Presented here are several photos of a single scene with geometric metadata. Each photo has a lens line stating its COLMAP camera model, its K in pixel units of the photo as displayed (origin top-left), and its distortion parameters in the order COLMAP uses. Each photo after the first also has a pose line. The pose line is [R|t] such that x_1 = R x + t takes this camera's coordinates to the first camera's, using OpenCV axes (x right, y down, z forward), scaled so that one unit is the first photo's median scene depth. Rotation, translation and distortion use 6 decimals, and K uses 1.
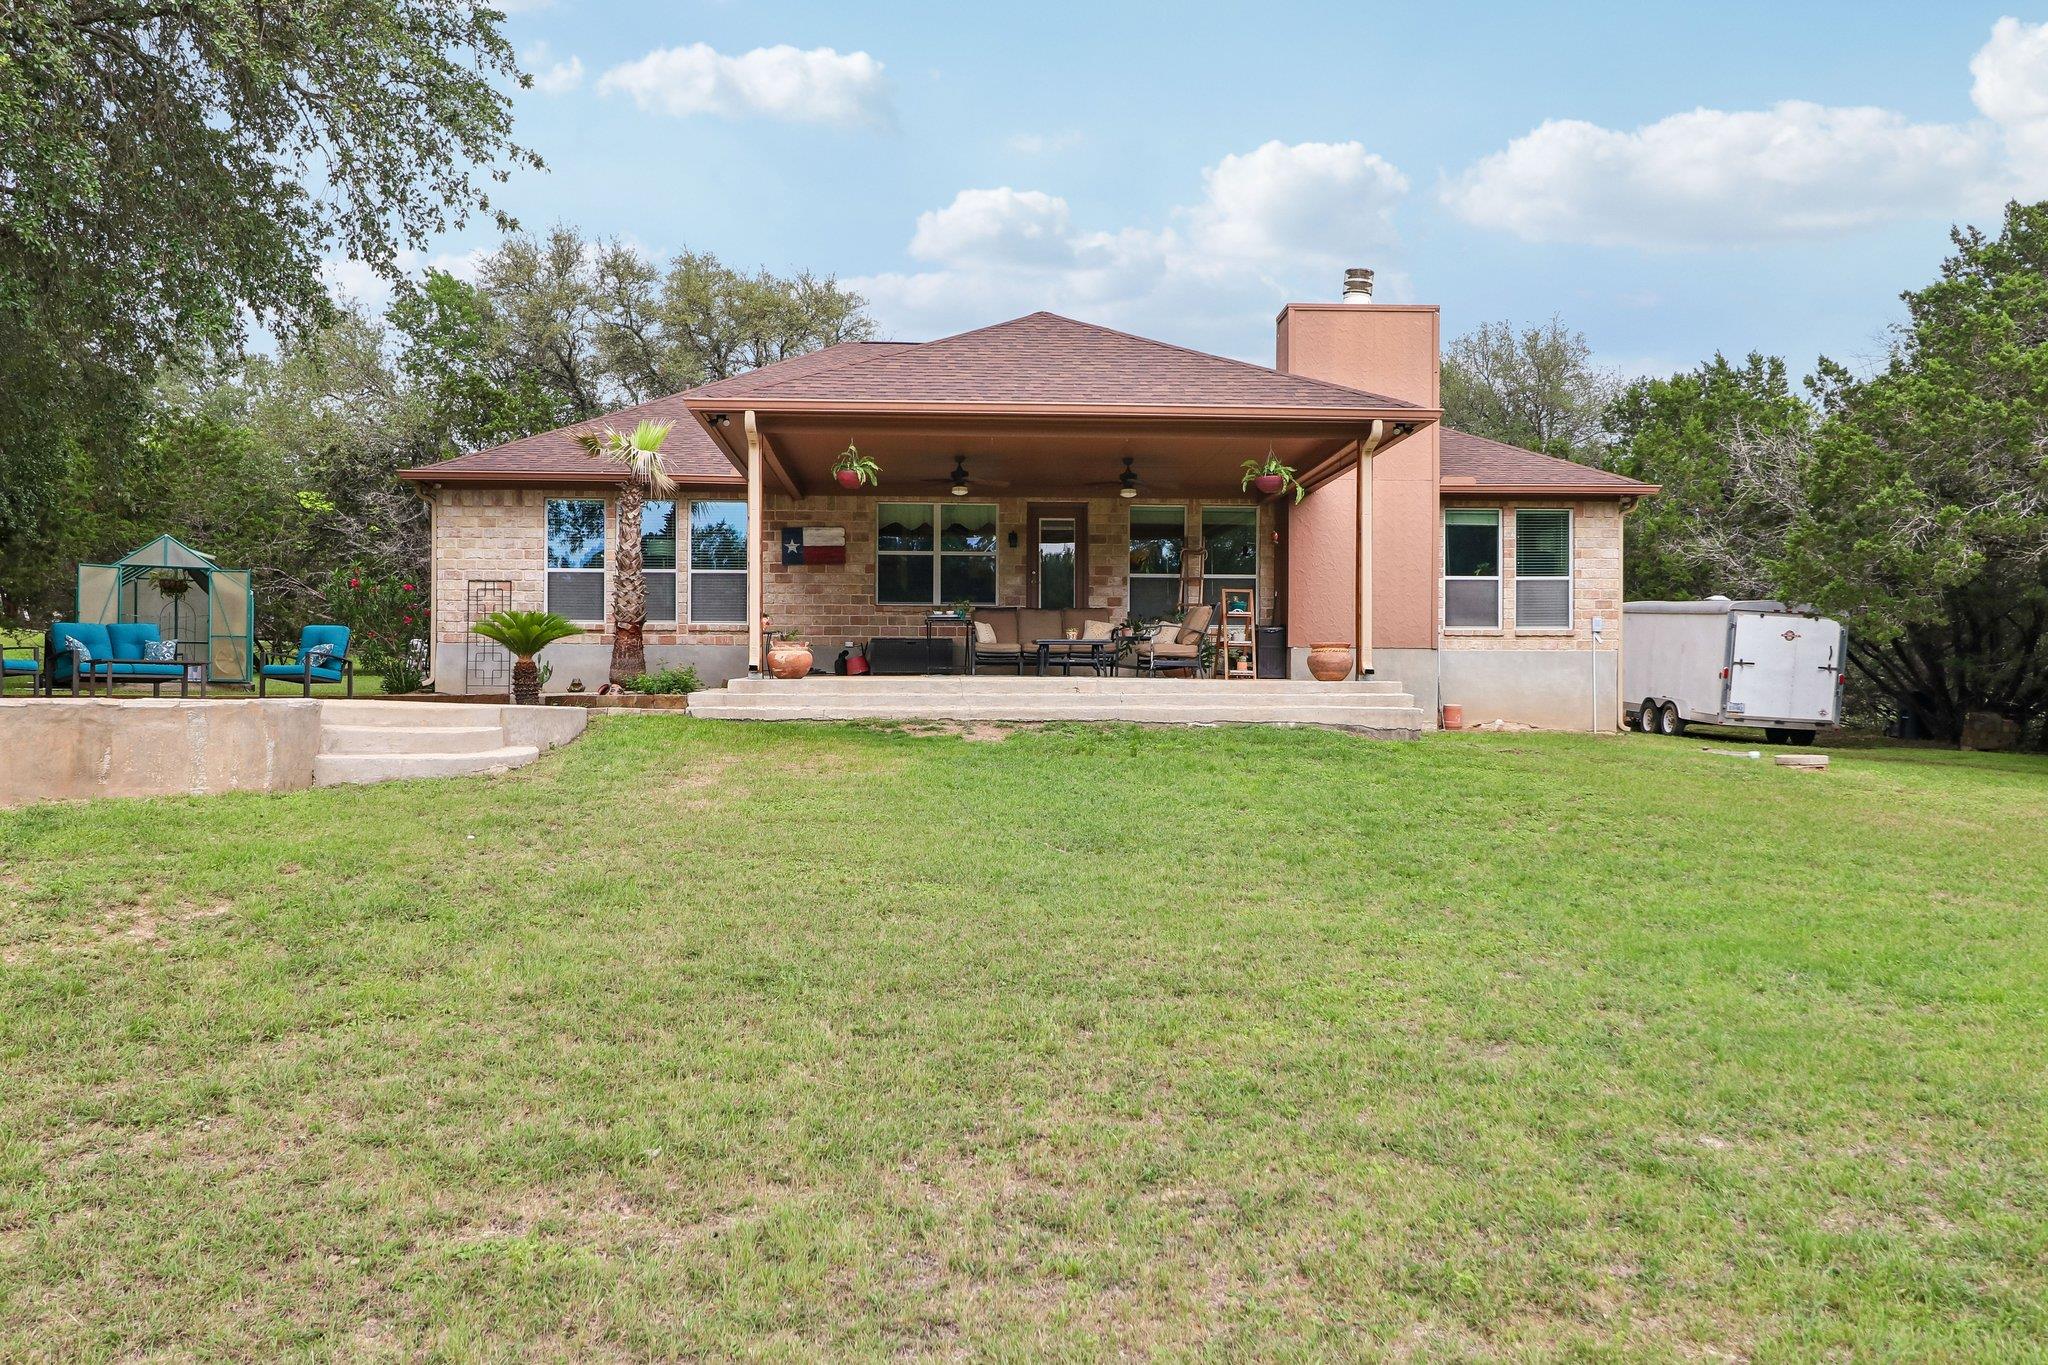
lens RADIAL K [[1642.0, 0, 1027.3], [0, 1642.0, 684.4], [0, 0, 1]] dist [0.017013, 0.001235]
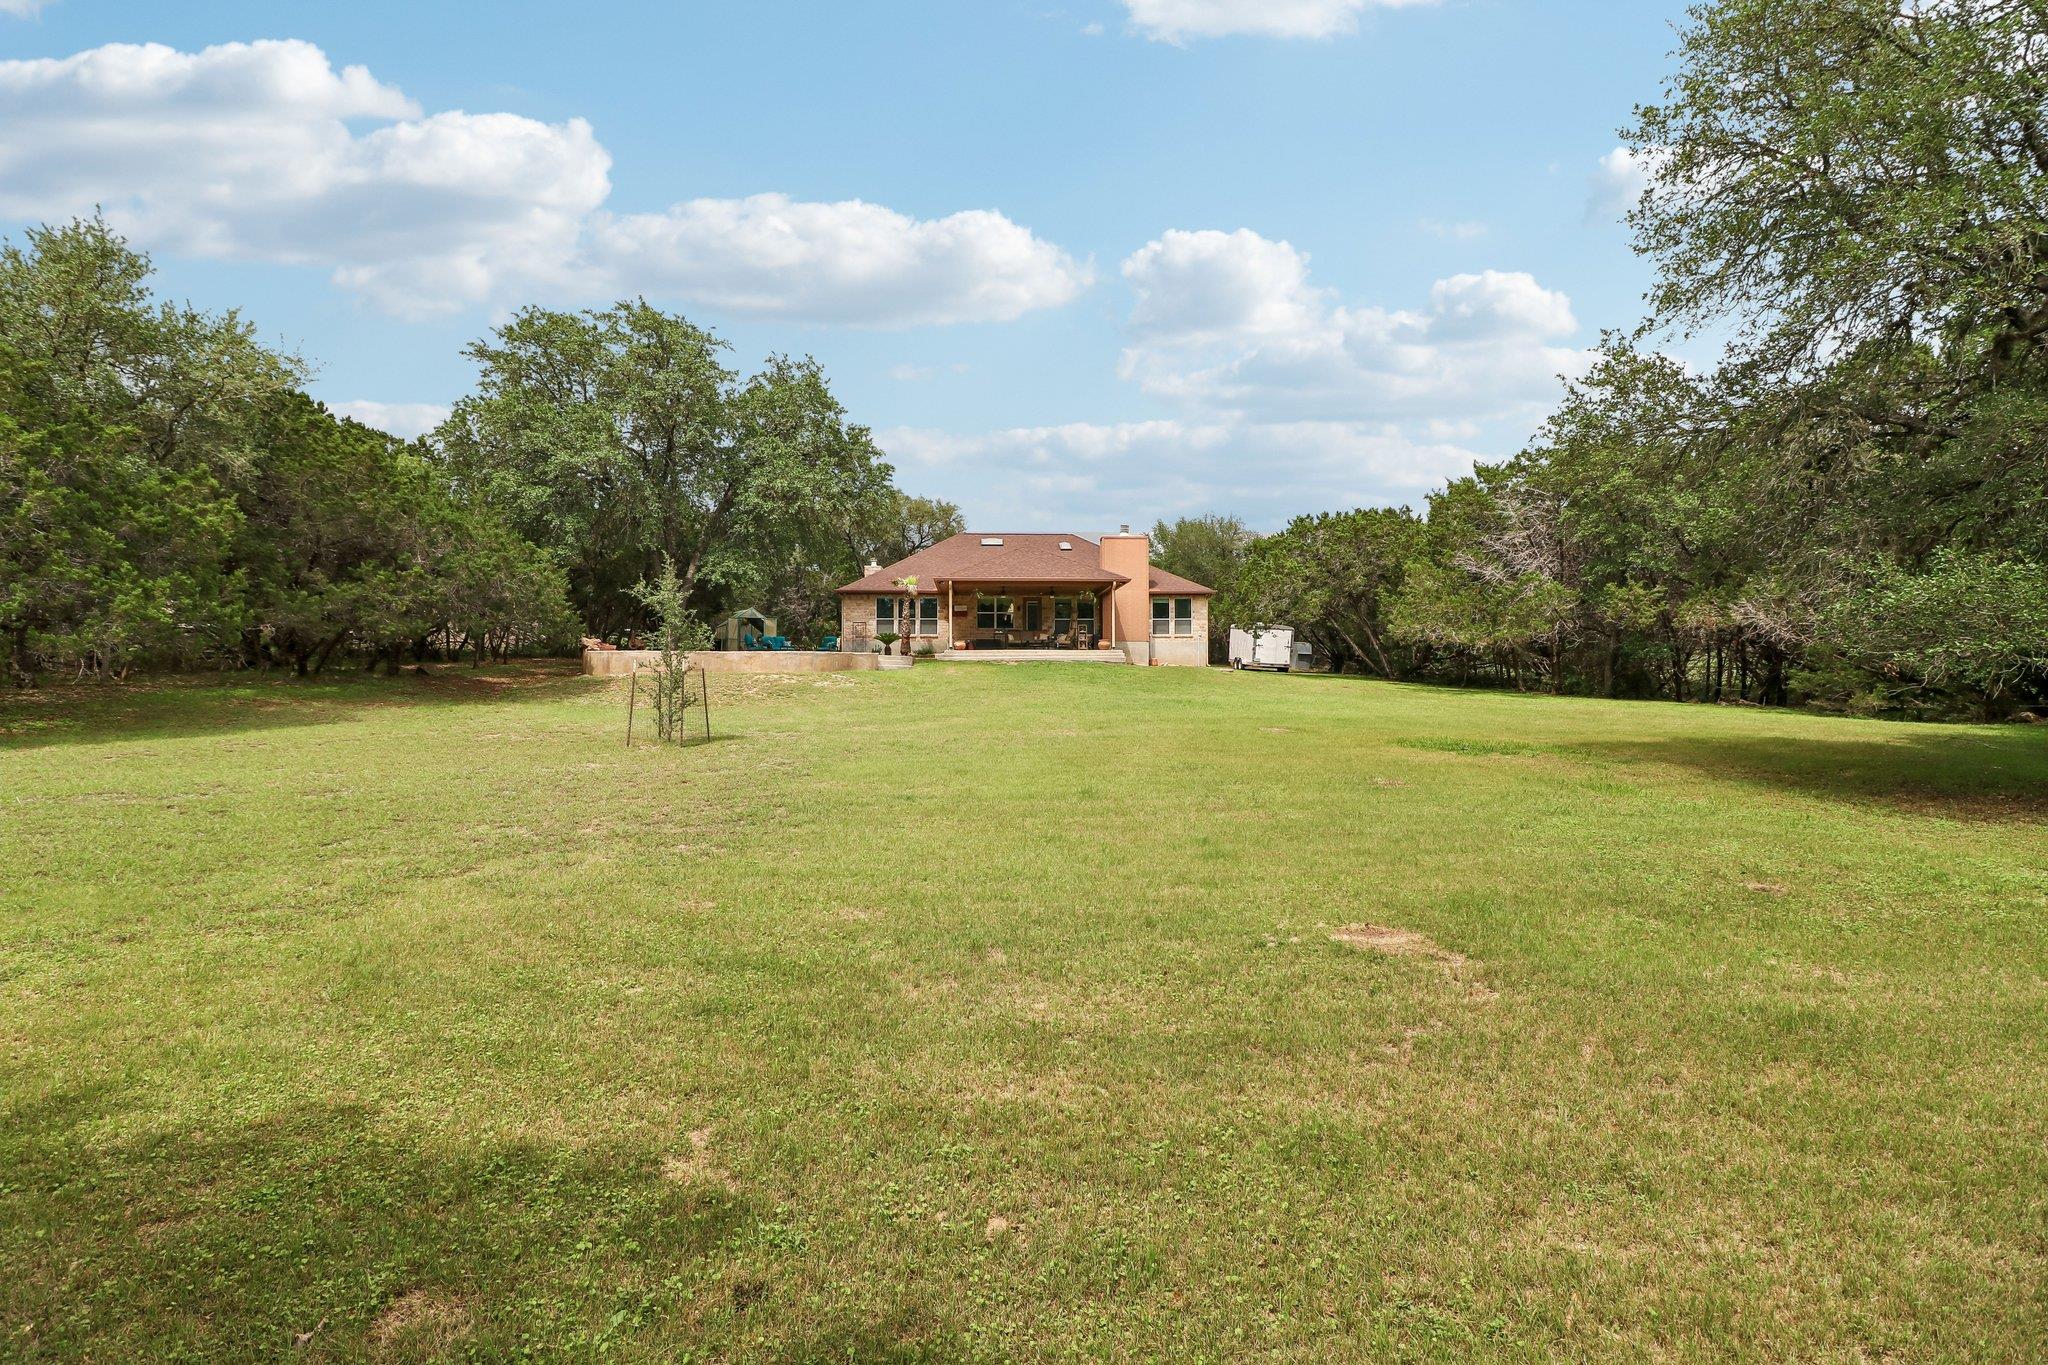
lens RADIAL K [[948.2, 0, 1022.1], [0, 948.2, 675.3], [0, 0, 1]] dist [-0.002012, -0.001106]
pose [[0.999968, -0.006524, -0.004548, 0.005981], [0.006591, 0.999869, 0.014791, 0.016626], [0.004451, -0.014820, 0.999880, -0.887481]]
